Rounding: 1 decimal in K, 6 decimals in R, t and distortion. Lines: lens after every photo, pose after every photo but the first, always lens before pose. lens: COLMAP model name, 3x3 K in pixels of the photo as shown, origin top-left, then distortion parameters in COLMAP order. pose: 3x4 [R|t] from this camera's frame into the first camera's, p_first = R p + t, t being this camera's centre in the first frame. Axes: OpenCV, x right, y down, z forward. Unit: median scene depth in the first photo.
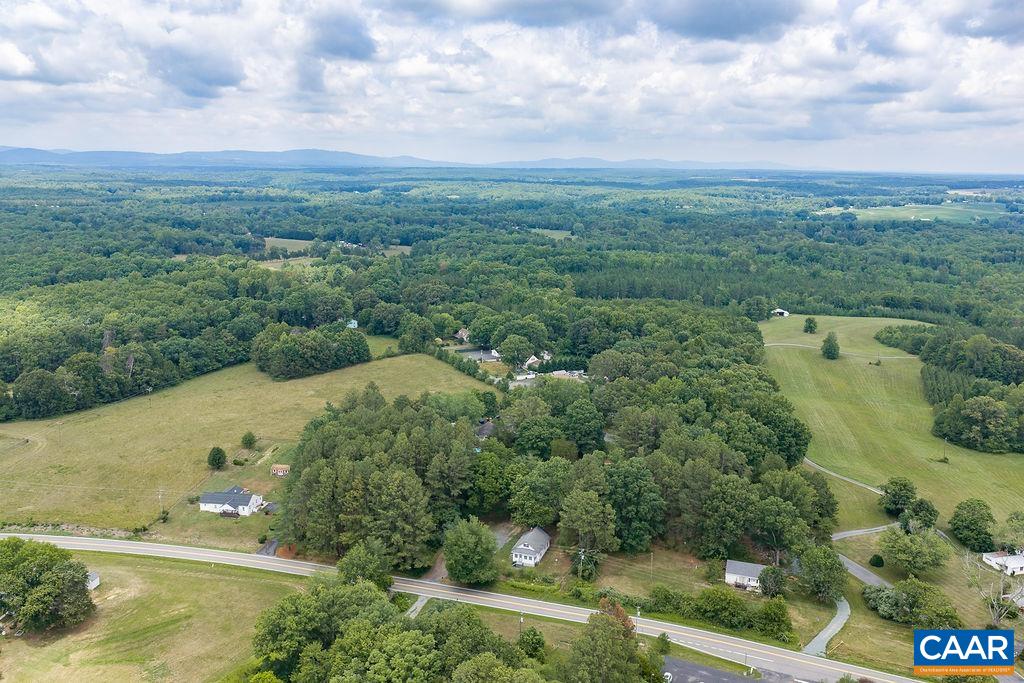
lens RADIAL K [[851.2, 0, 516.9], [0, 851.2, 333.2], [0, 0, 1]] dist [0.031530, -0.029430]
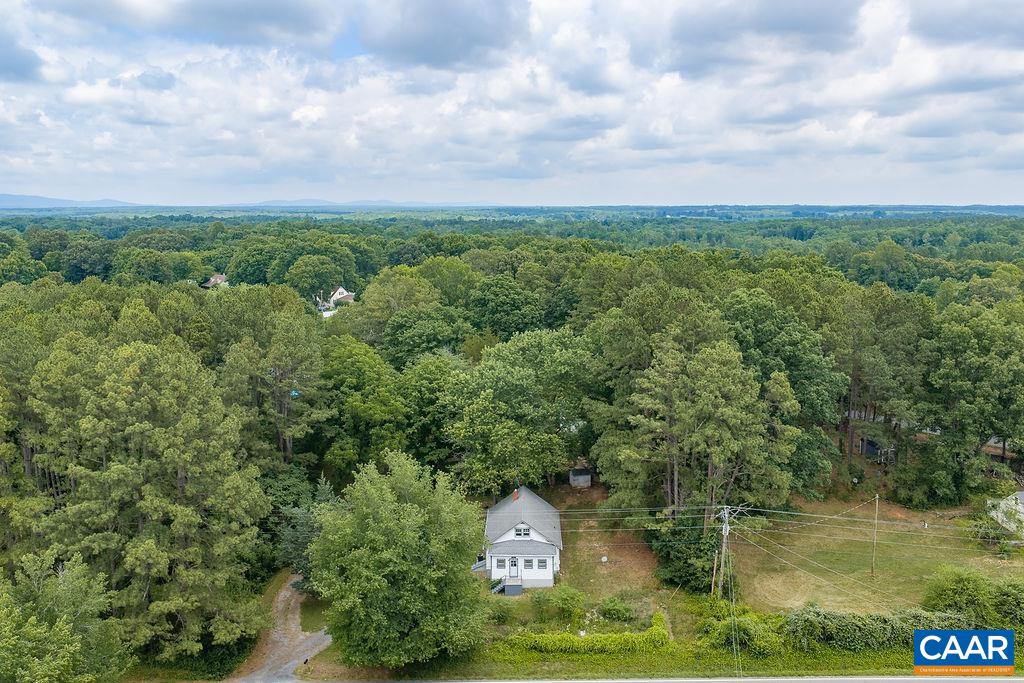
lens RADIAL K [[851.2, 0, 502.8], [0, 851.2, 350.4], [0, 0, 1]] dist [0.031530, -0.029430]
pose [[0.953997, -0.070901, 0.291312, -0.097782], [0.079289, 0.996705, -0.017075, 0.174261], [-0.289141, 0.039387, 0.956476, 0.639651]]
